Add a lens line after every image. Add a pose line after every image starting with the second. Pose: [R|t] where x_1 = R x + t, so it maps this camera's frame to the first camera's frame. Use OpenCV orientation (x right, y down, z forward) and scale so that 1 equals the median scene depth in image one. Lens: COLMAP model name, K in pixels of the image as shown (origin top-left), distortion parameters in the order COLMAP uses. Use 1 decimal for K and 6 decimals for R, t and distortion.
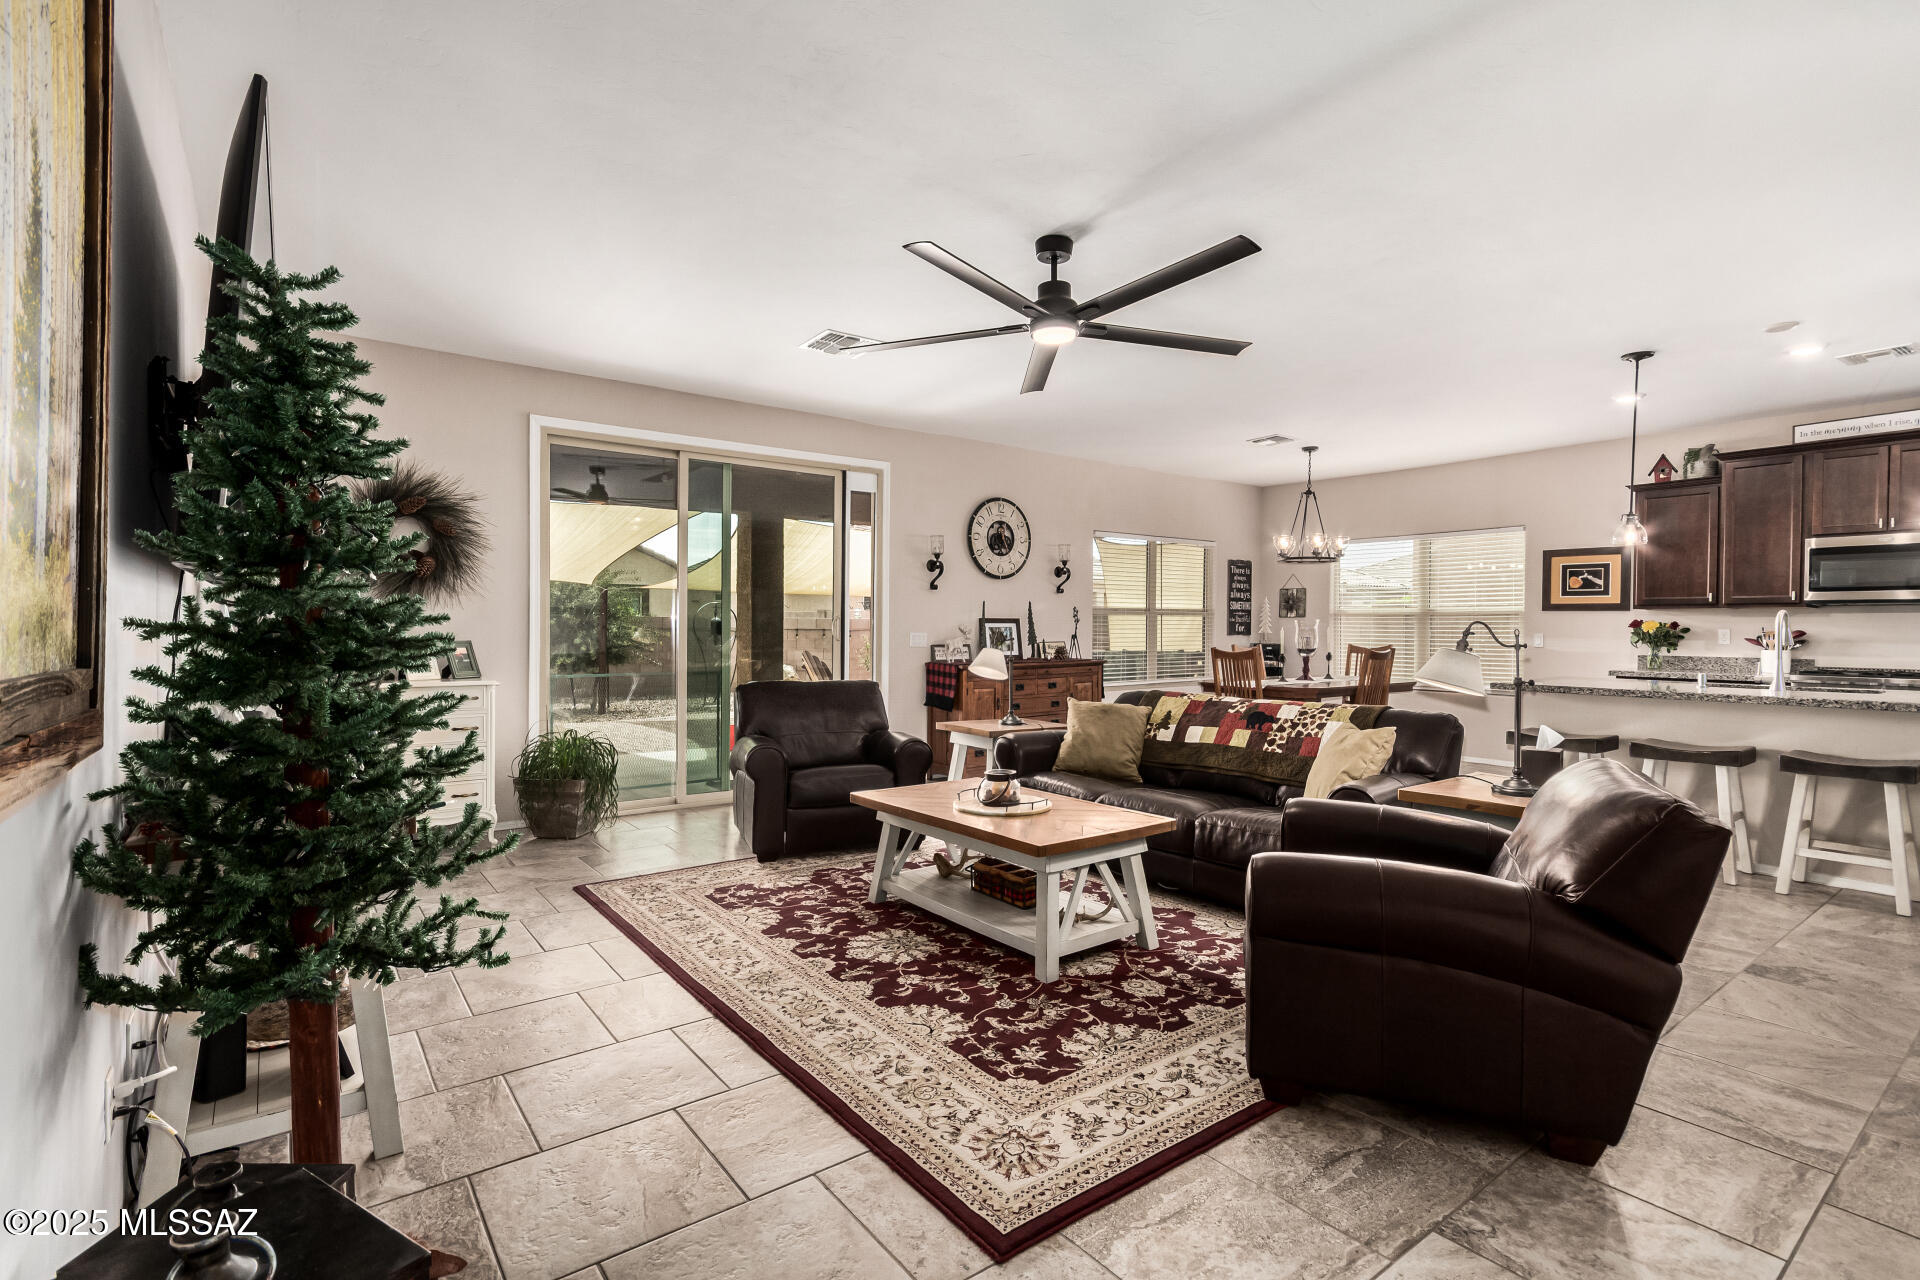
lens RADIAL K [[895.6, 0, 956.7], [0, 895.6, 642.8], [0, 0, 1]] dist [0.001349, 0.001334]
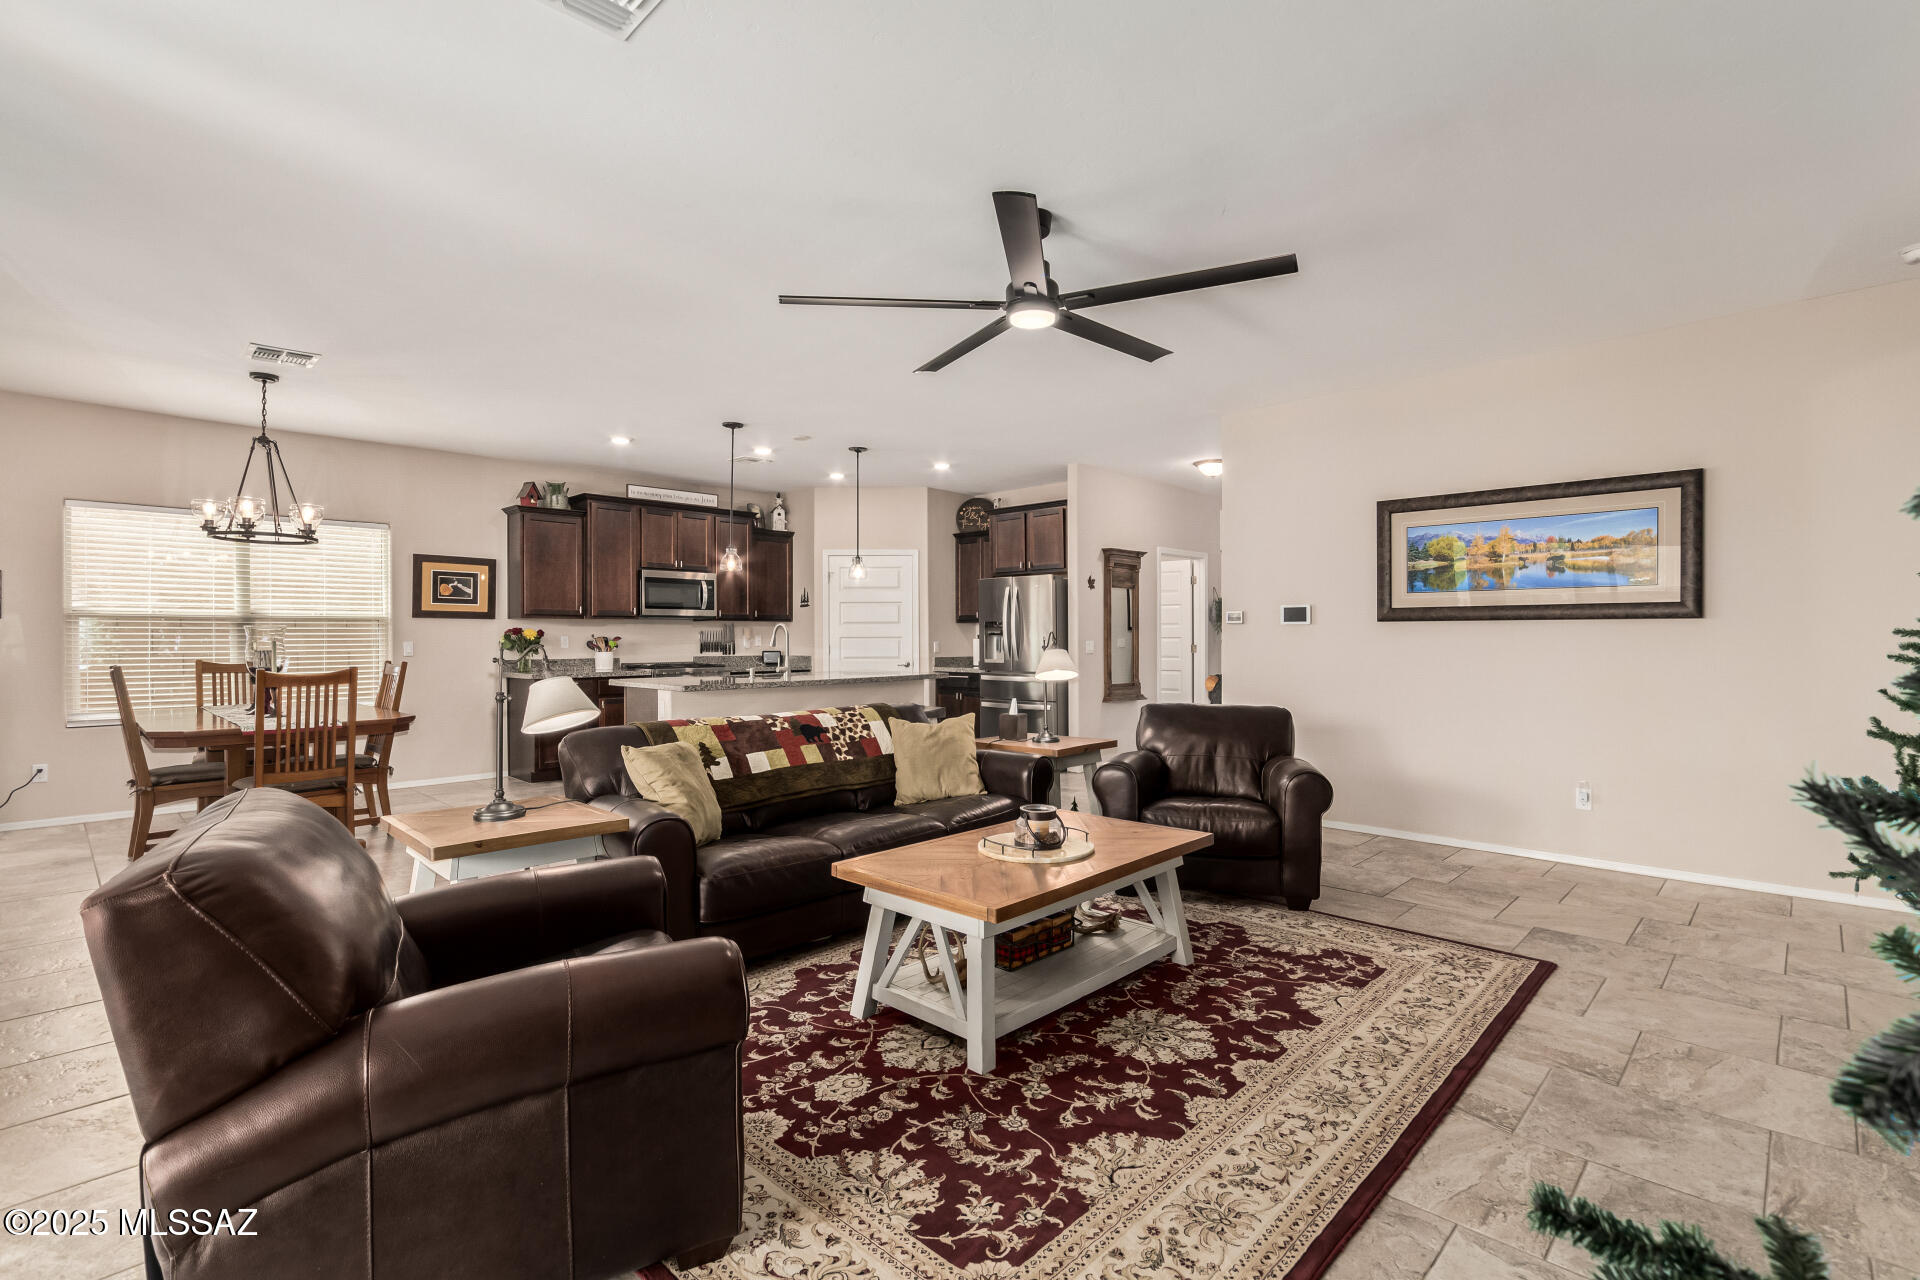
lens RADIAL K [[895.6, 0, 969.6], [0, 895.6, 632.7], [0, 0, 1]] dist [0.001349, 0.001334]
pose [[-0.165487, 0.000142, 0.986212, -0.645758], [0.019941, 0.999796, 0.003202, -0.019803], [-0.986010, 0.020196, -0.165456, 1.003181]]
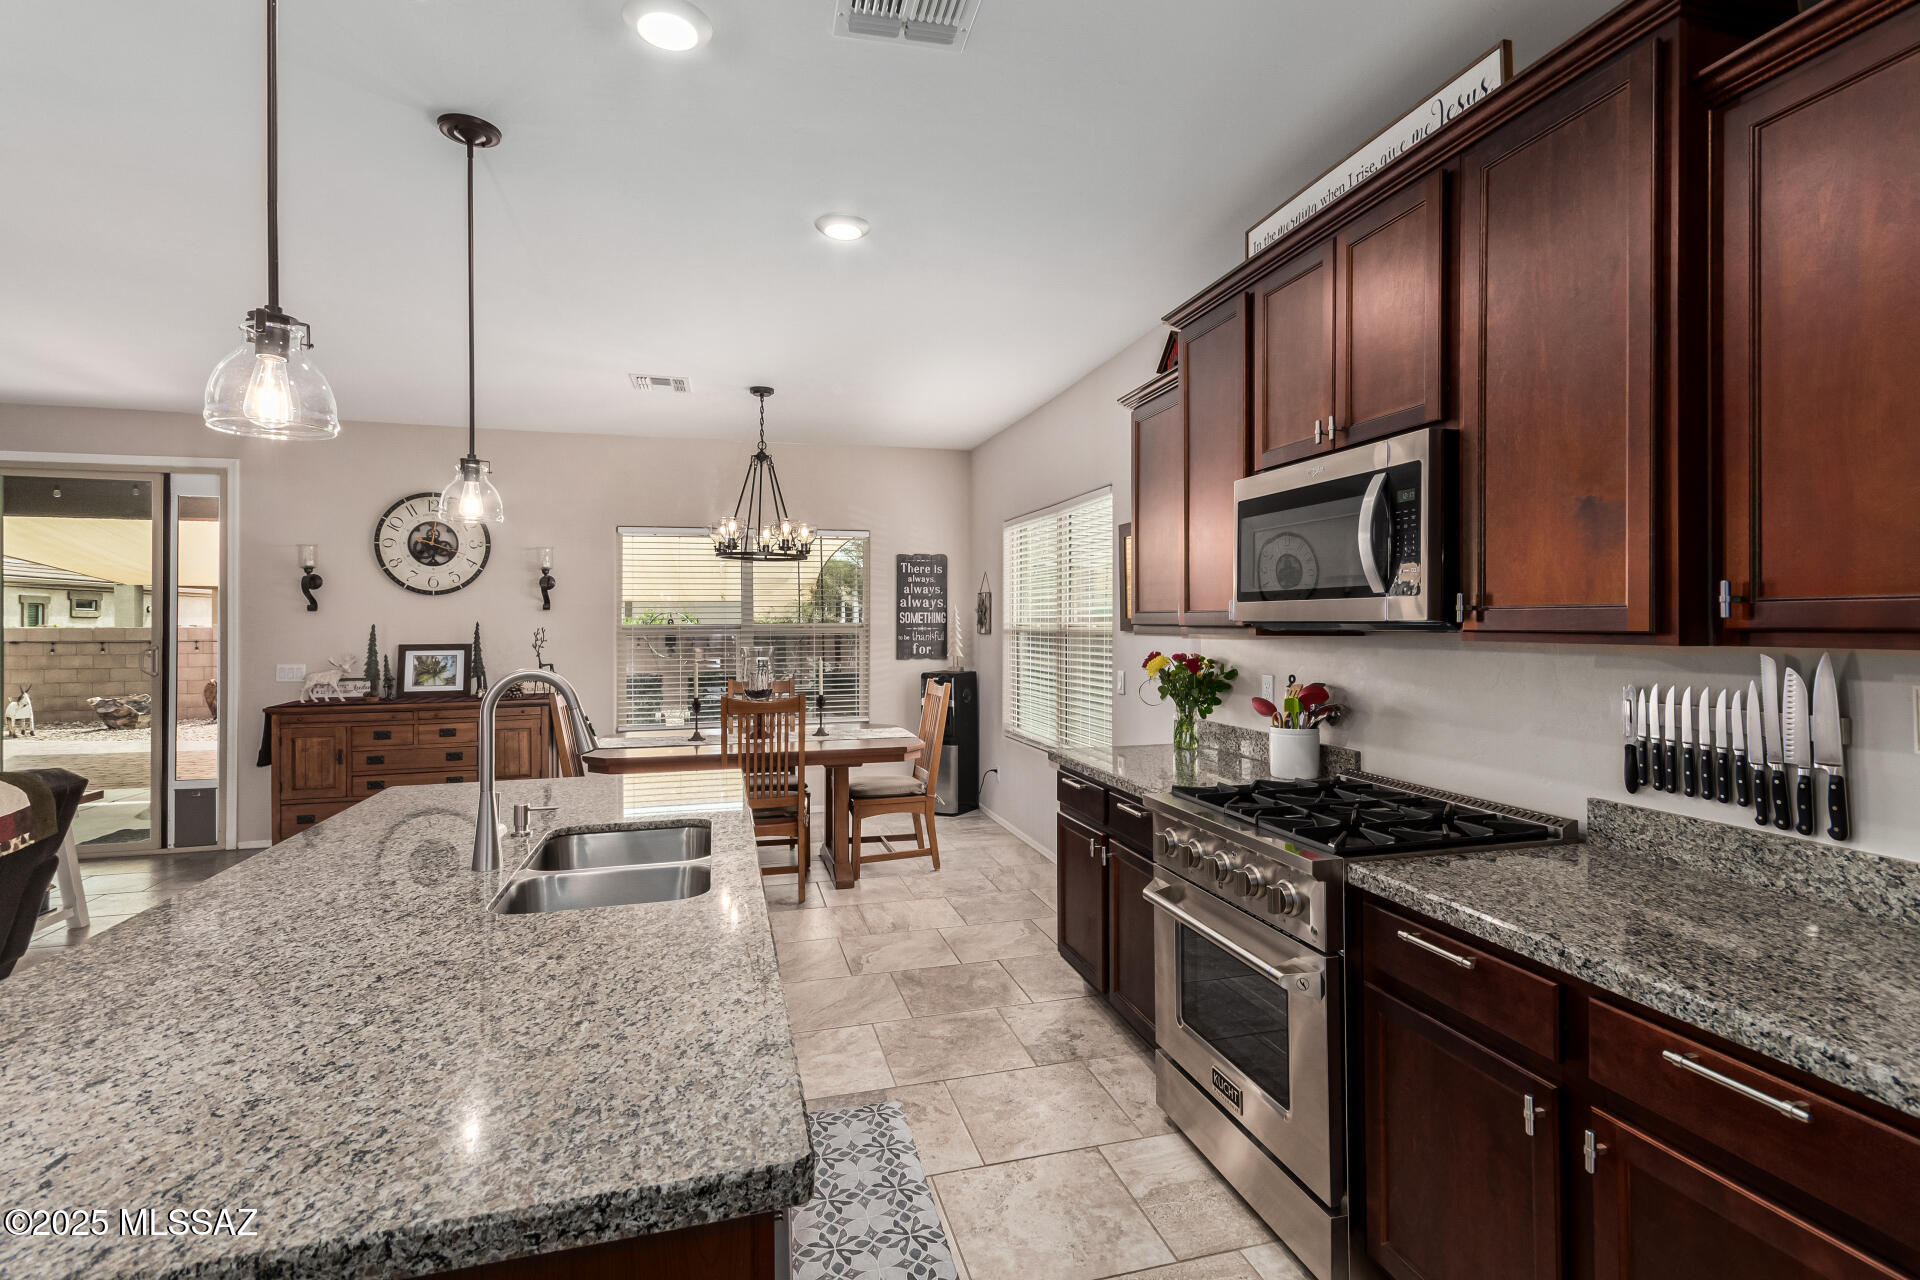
lens RADIAL K [[895.6, 0, 973.7], [0, 895.6, 614.8], [0, 0, 1]] dist [0.001349, 0.001334]
pose [[0.933320, -0.012526, -0.358827, 1.334411], [0.003089, 0.999634, -0.026861, -0.053288], [0.359032, 0.023961, 0.933018, 0.746455]]
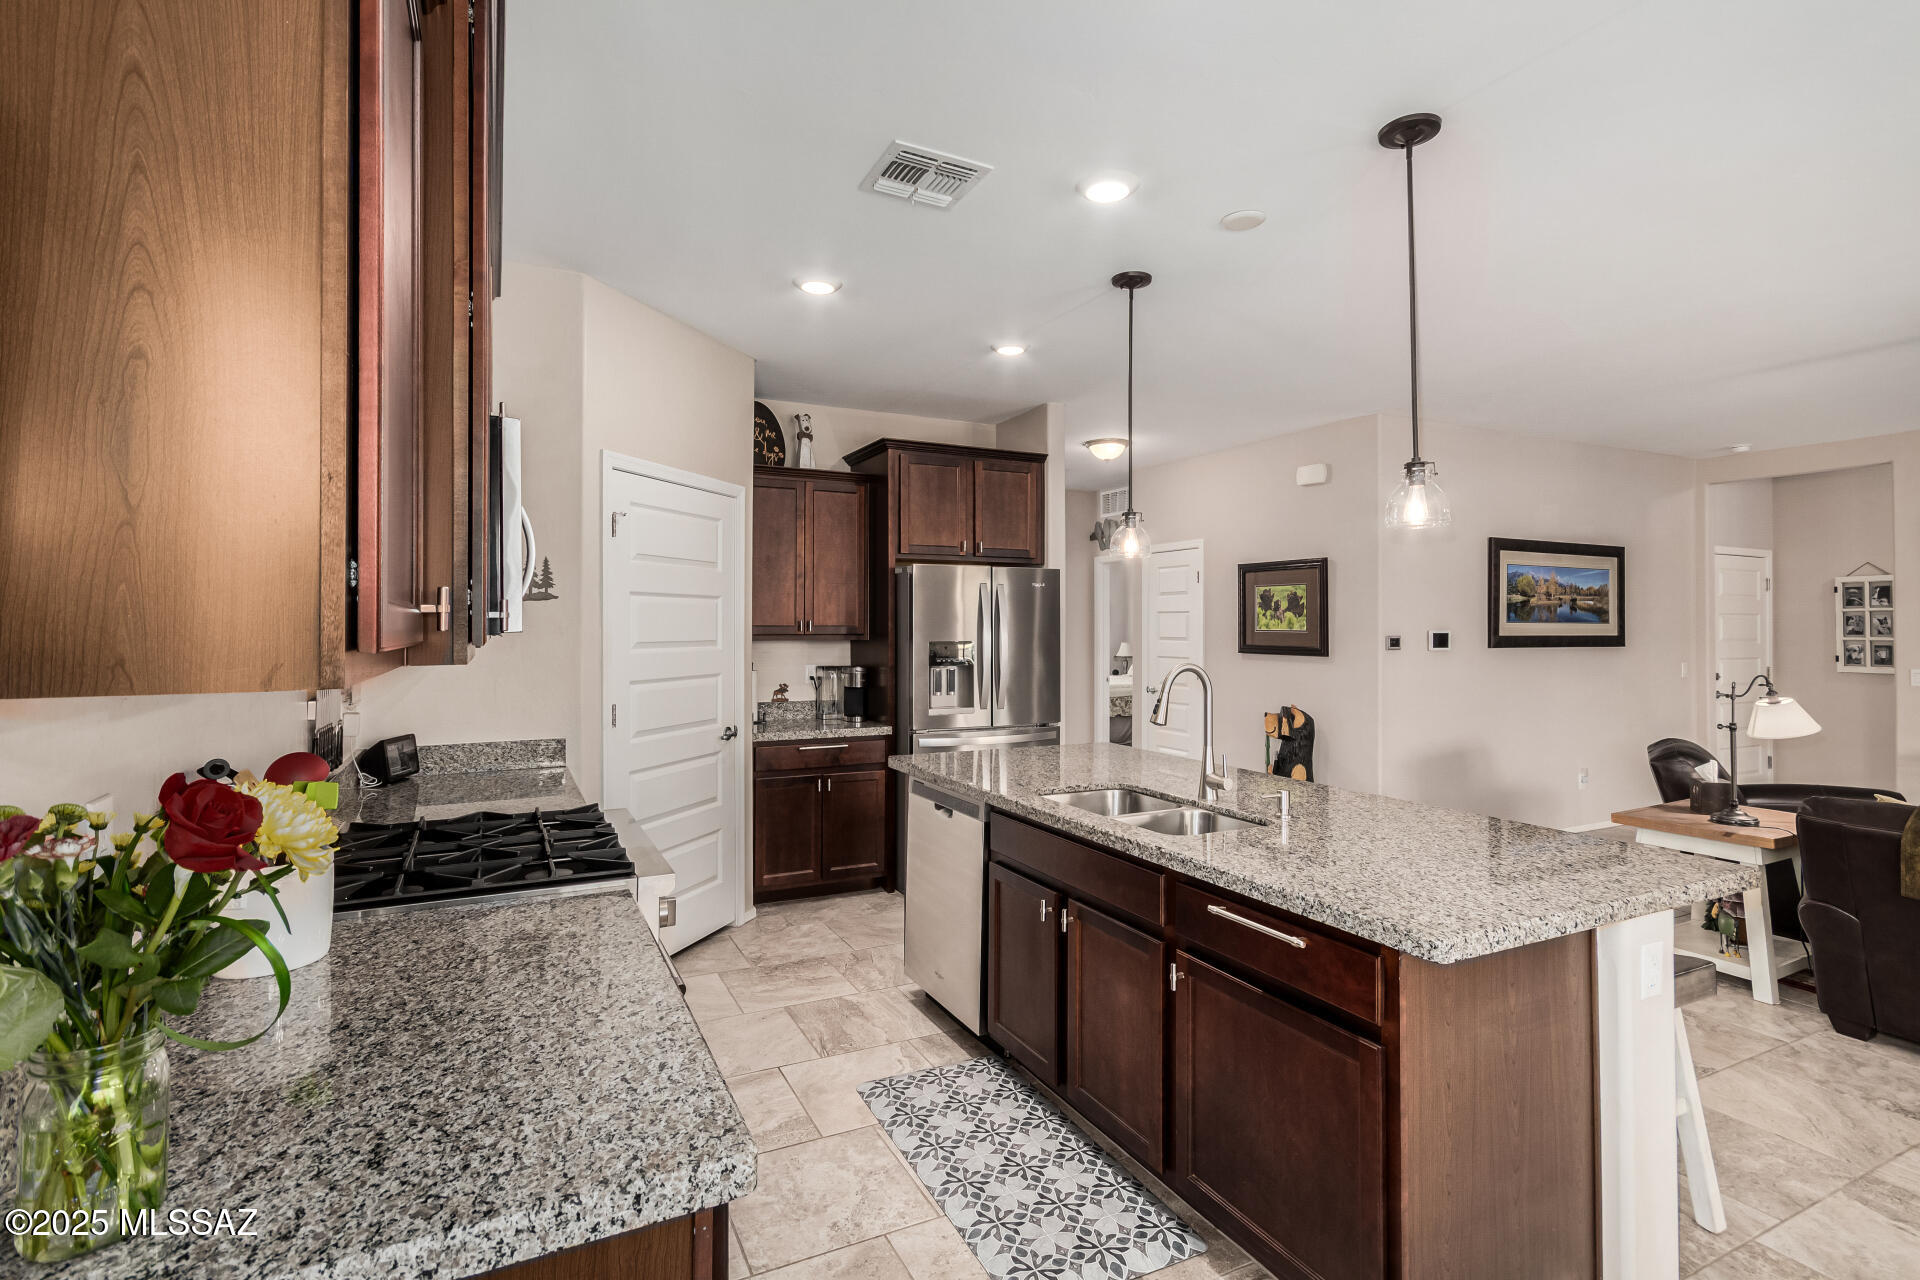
lens RADIAL K [[895.6, 0, 980.5], [0, 895.6, 611.8], [0, 0, 1]] dist [0.001349, 0.001334]
pose [[-0.985979, -0.002611, 0.166850, 1.025820], [-0.002214, 0.999994, 0.002565, -0.076223], [-0.166855, 0.002160, -0.985979, 1.702478]]
